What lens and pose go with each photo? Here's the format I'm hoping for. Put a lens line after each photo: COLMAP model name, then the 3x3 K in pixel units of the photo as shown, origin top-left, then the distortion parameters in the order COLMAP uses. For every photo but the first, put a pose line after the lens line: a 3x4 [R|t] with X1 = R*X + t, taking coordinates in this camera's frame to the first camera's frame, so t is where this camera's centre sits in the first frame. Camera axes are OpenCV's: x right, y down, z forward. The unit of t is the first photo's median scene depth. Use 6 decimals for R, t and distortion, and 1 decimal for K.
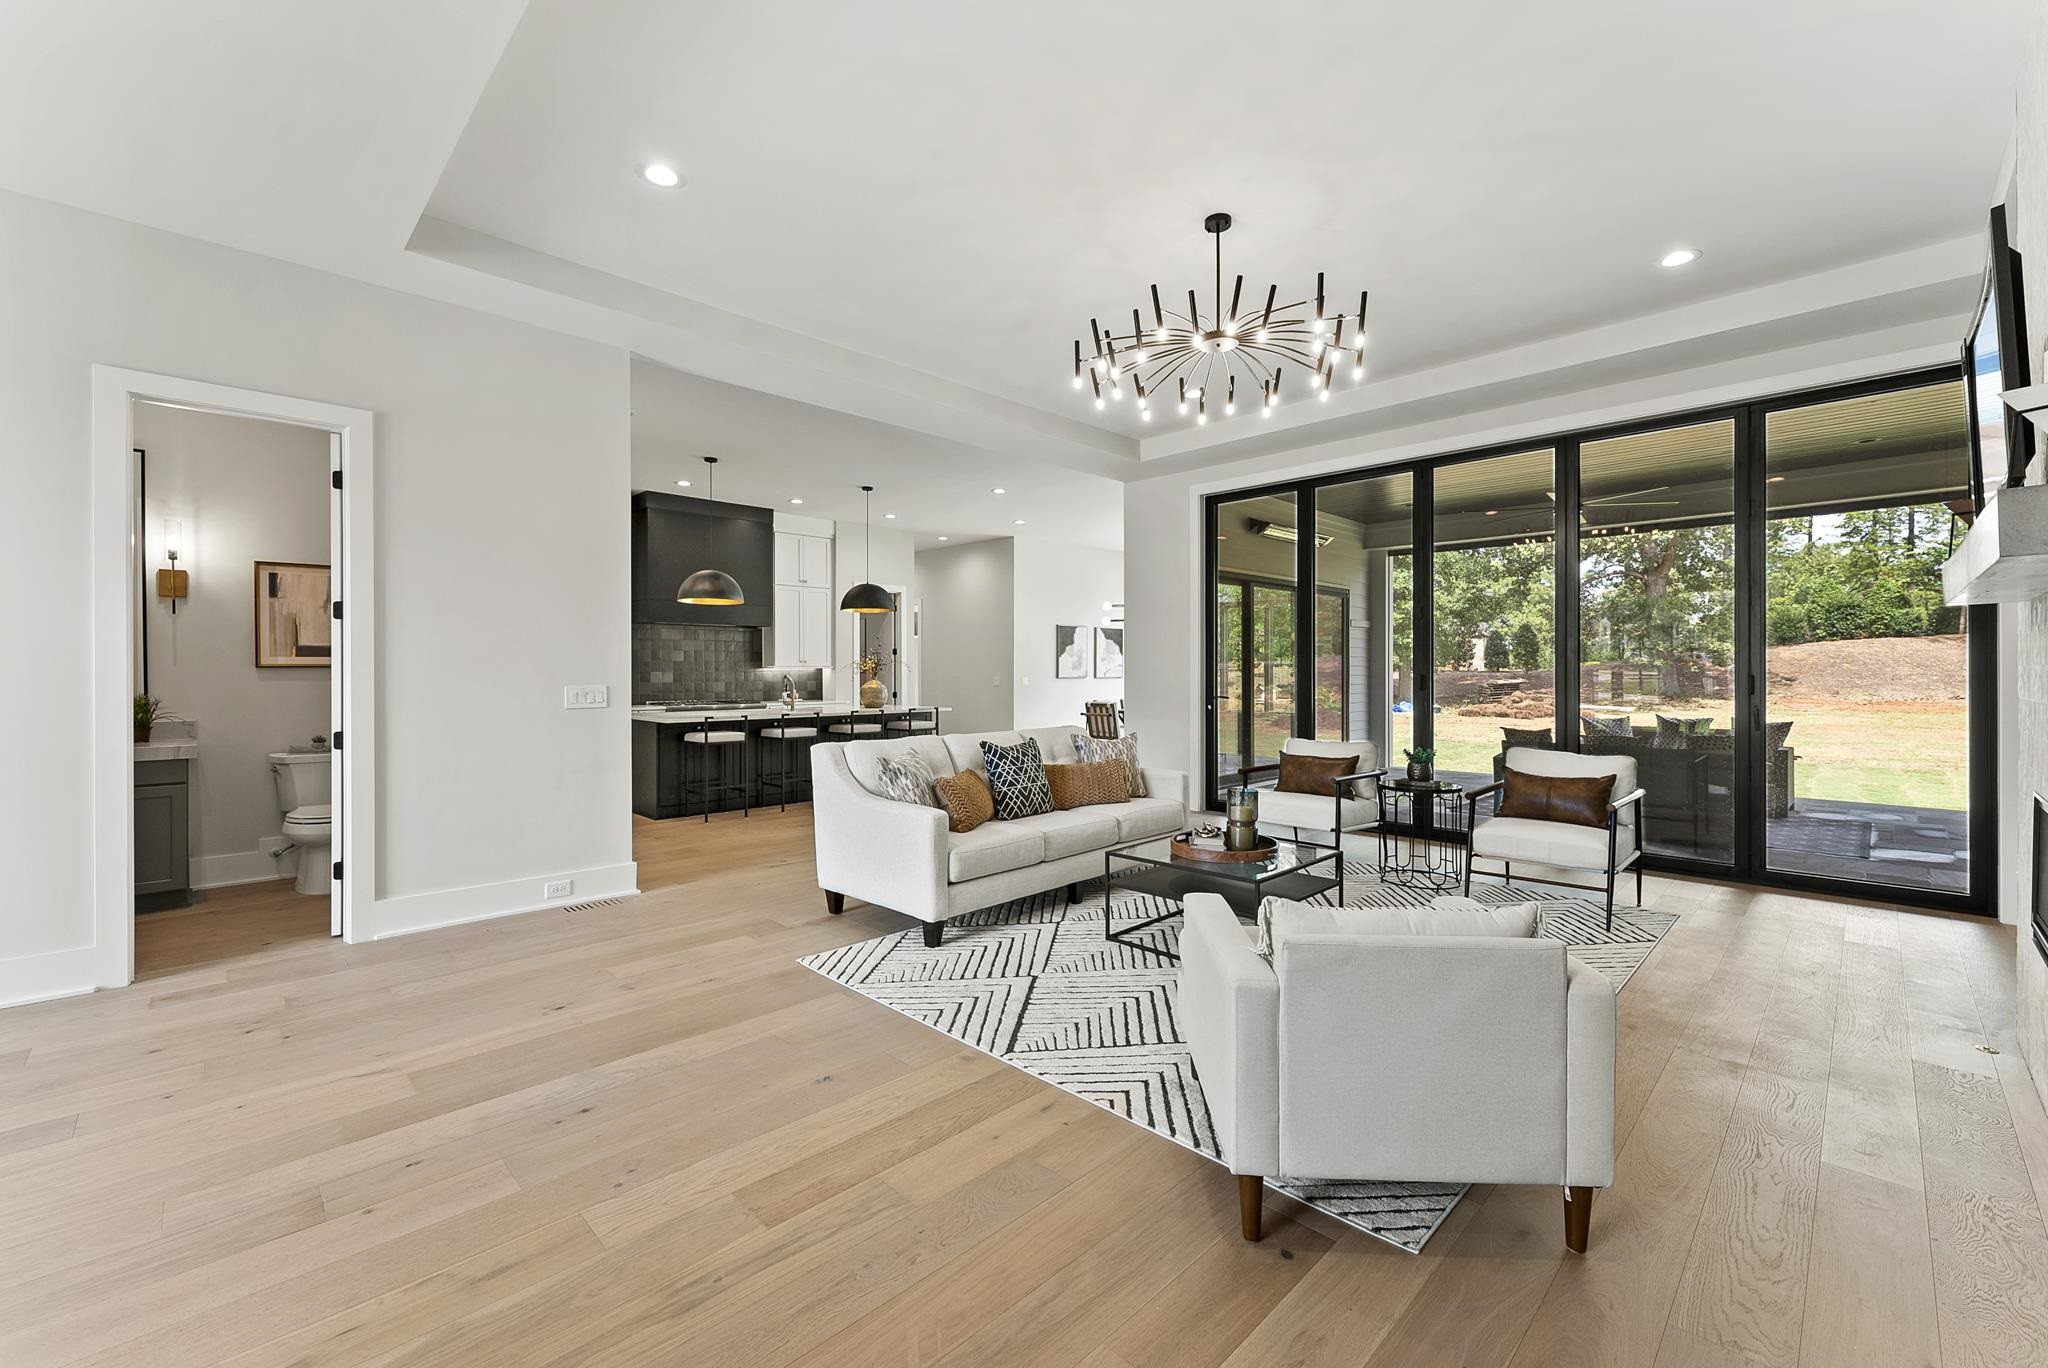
lens RADIAL K [[829.5, 0, 1027.4], [0, 829.5, 679.4], [0, 0, 1]] dist [-0.004359, -0.000056]
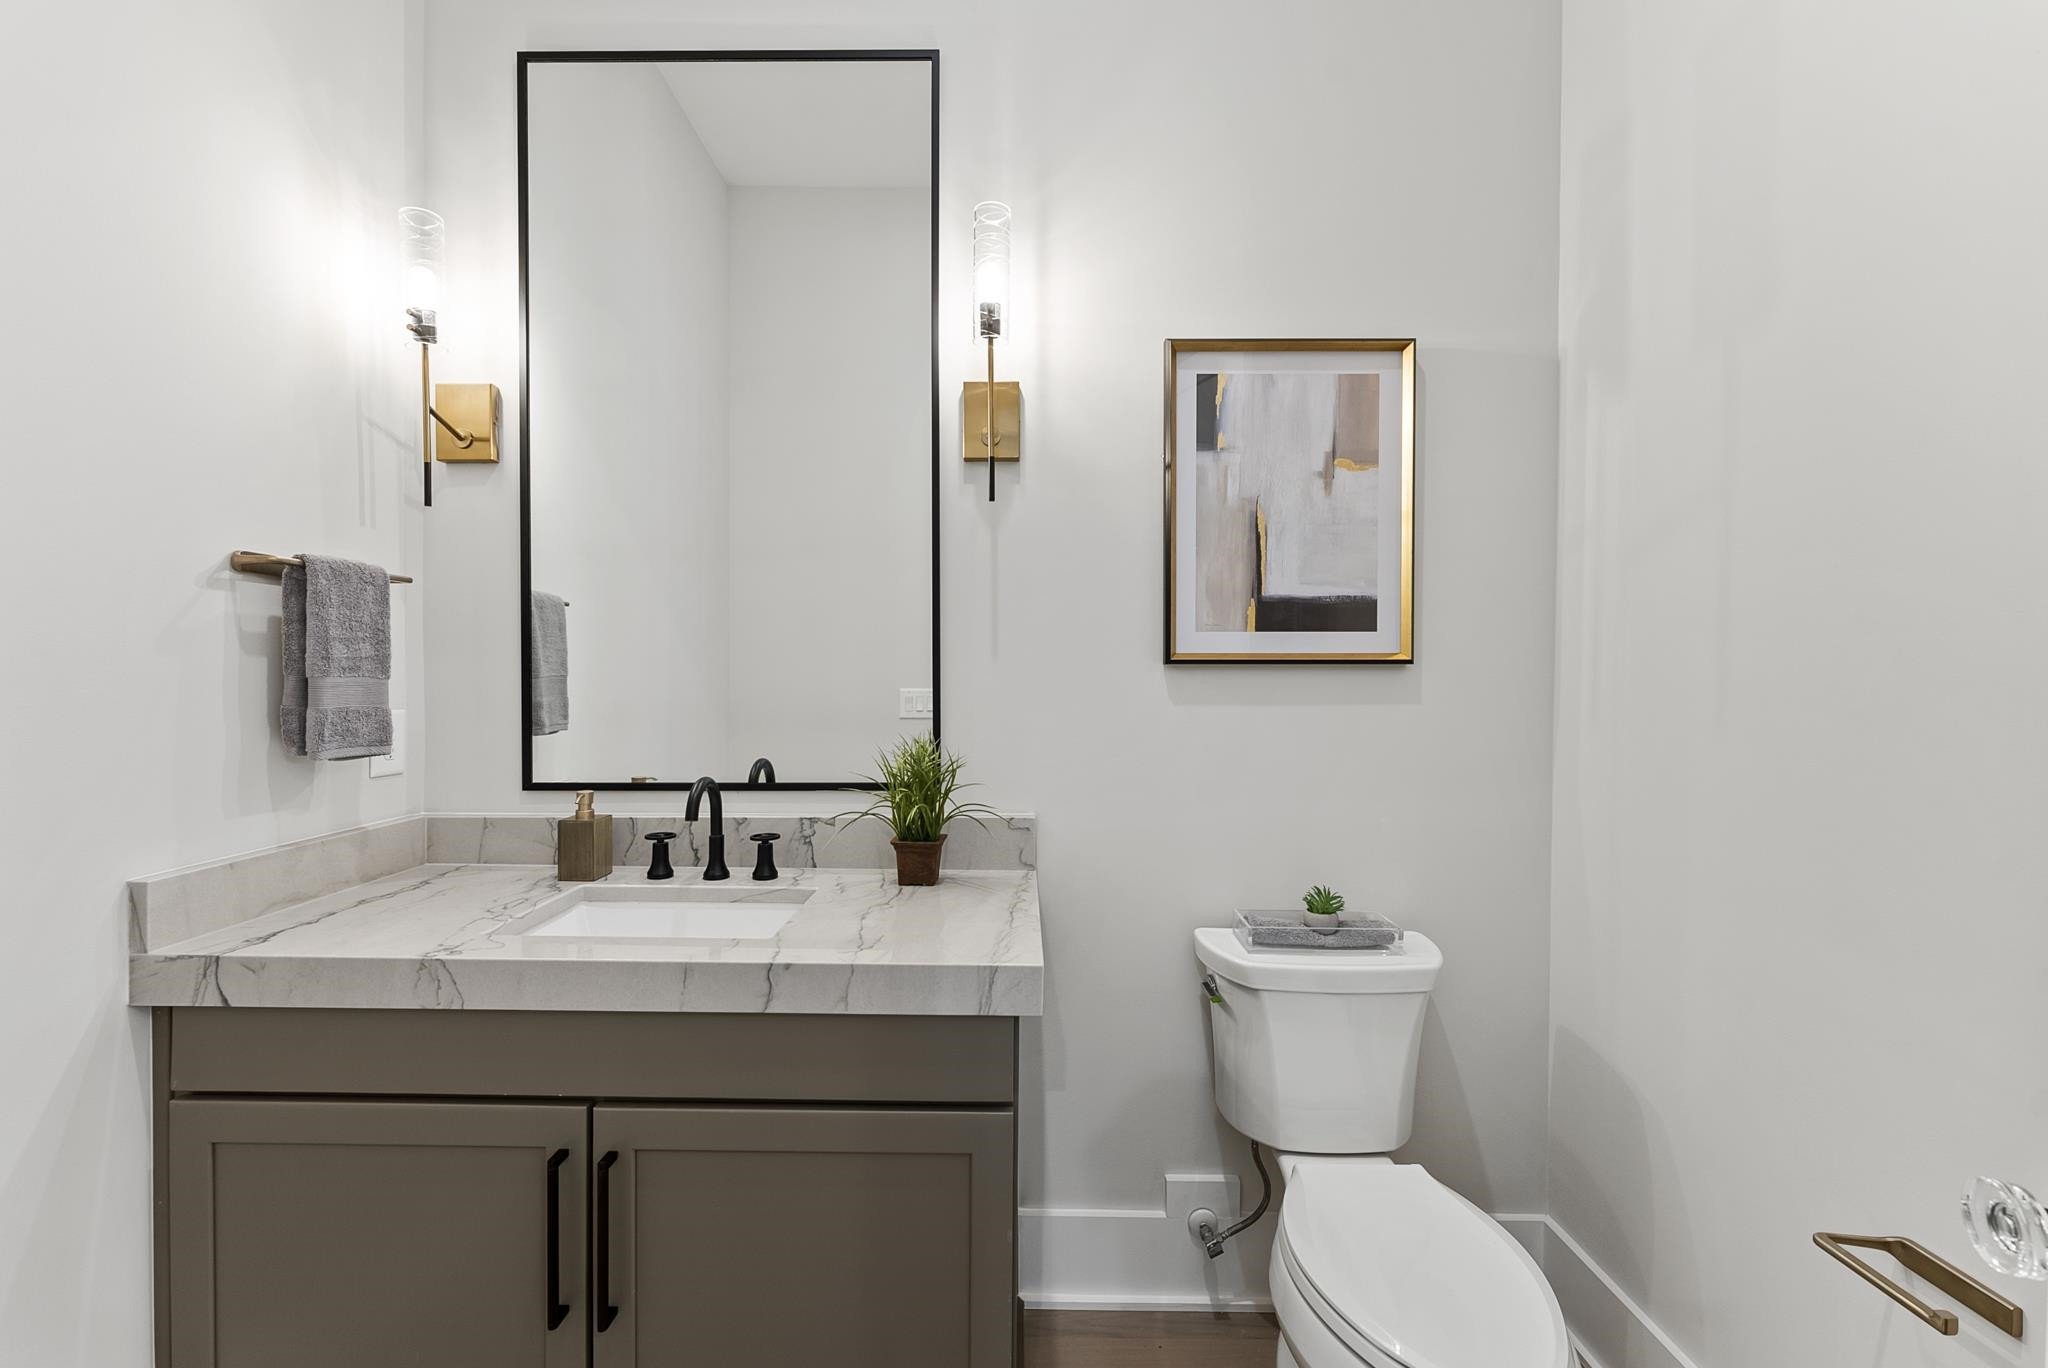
lens RADIAL K [[829.5, 0, 1022.8], [0, 829.5, 680.0], [0, 0, 1]] dist [-0.004359, -0.000056]
pose [[0.714184, 0.007547, -0.699918, -0.740370], [-0.007062, 0.999969, 0.003577, -0.008943], [0.699923, 0.002389, 0.714215, 0.720940]]
